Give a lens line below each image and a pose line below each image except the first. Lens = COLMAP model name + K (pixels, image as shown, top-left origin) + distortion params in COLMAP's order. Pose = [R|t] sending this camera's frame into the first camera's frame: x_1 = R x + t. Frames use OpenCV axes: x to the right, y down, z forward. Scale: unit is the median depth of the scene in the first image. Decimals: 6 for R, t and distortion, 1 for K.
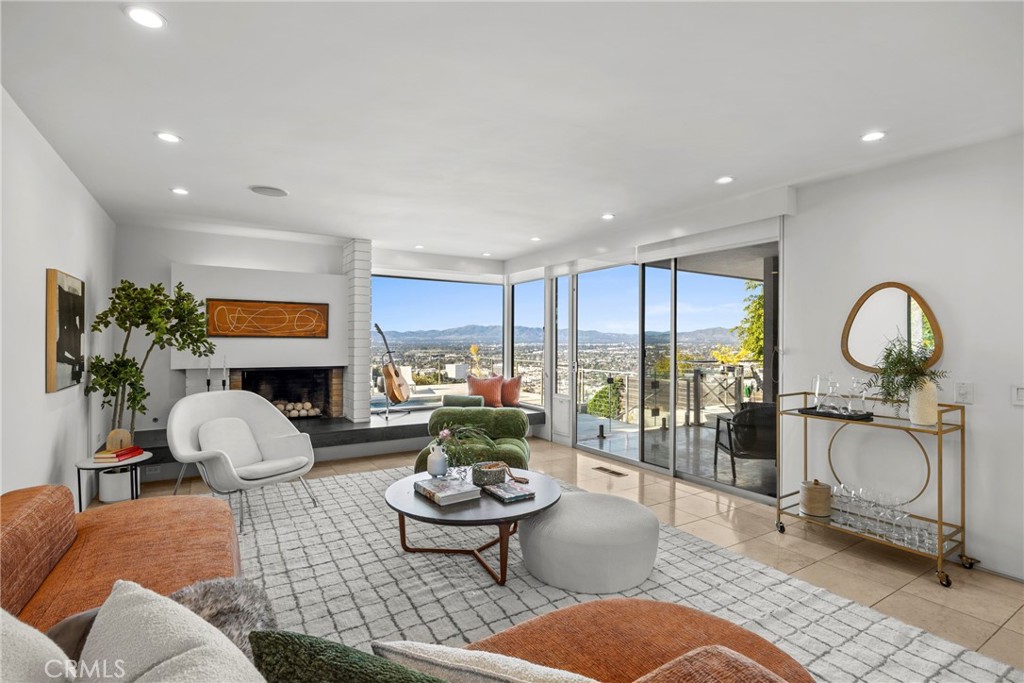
lens RADIAL K [[489.6, 0, 511.8], [0, 489.6, 341.2], [0, 0, 1]] dist [-0.011055, 0.000171]
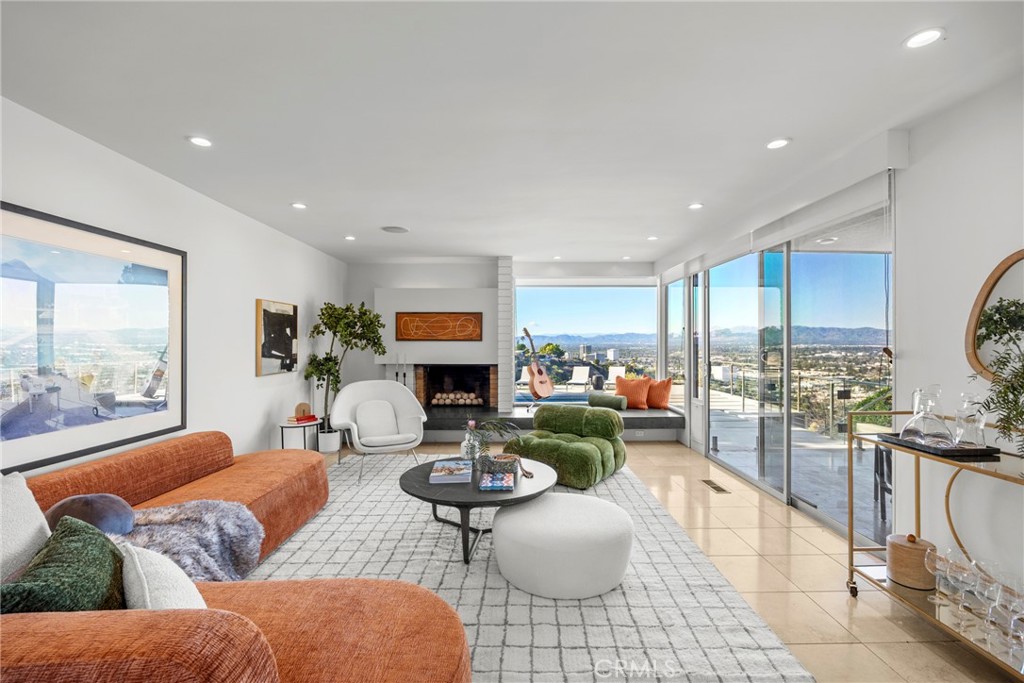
lens RADIAL K [[454.2, 0, 513.9], [0, 454.2, 340.9], [0, 0, 1]] dist [-0.010597, -0.000213]
pose [[0.855675, -0.007485, -0.517459, 0.337809], [0.004915, 0.999968, -0.006338, 0.001514], [0.517490, 0.002880, 0.855685, 0.098022]]
